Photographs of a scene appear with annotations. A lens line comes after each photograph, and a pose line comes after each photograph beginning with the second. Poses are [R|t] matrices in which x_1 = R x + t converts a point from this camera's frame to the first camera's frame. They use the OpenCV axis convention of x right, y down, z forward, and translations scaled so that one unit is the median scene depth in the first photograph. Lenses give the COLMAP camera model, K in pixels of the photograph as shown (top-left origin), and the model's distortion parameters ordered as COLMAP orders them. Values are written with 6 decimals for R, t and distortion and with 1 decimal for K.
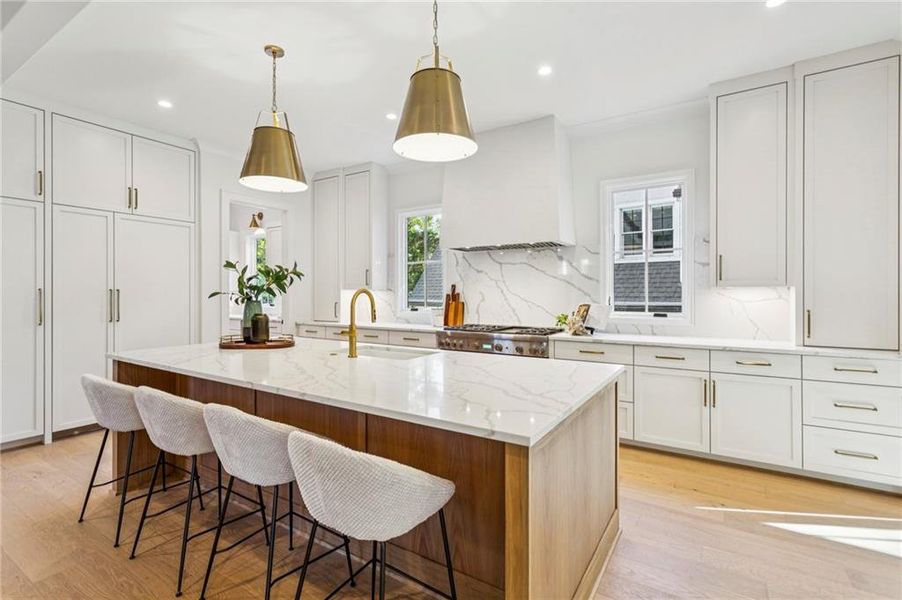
lens RADIAL K [[427.1, 0, 453.2], [0, 427.1, 291.5], [0, 0, 1]] dist [0.002707, 0.001790]
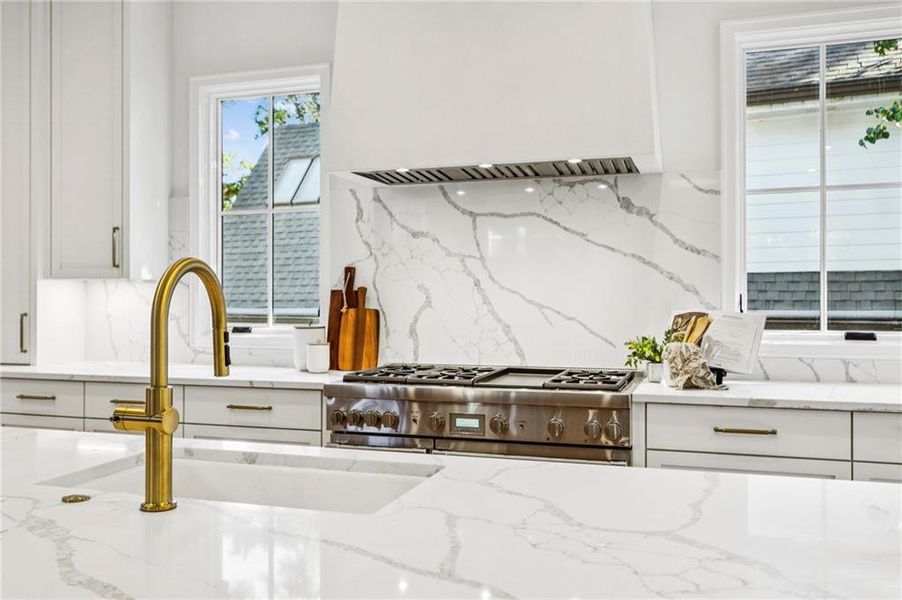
lens RADIAL K [[816.6, 0, 453.1], [0, 816.6, 295.6], [0, 0, 1]] dist [0.020508, 0.000000]
pose [[0.970062, -0.000726, 0.242858, -0.095994], [-0.000163, 0.999993, 0.003643, 0.008780], [-0.242859, -0.003573, 0.970055, 0.239518]]
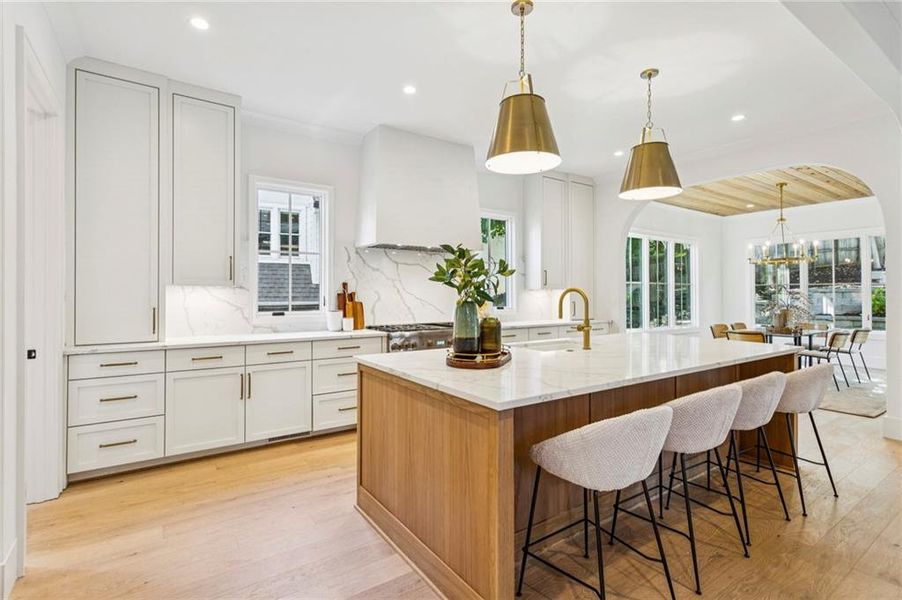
lens RADIAL K [[427.1, 0, 447.3], [0, 427.1, 303.1], [0, 0, 1]] dist [0.002707, 0.001790]
pose [[0.402053, -0.019239, 0.915414, -0.754707], [-0.005534, 0.999710, 0.023441, 0.004277], [-0.915600, -0.014490, 0.401830, 0.473016]]
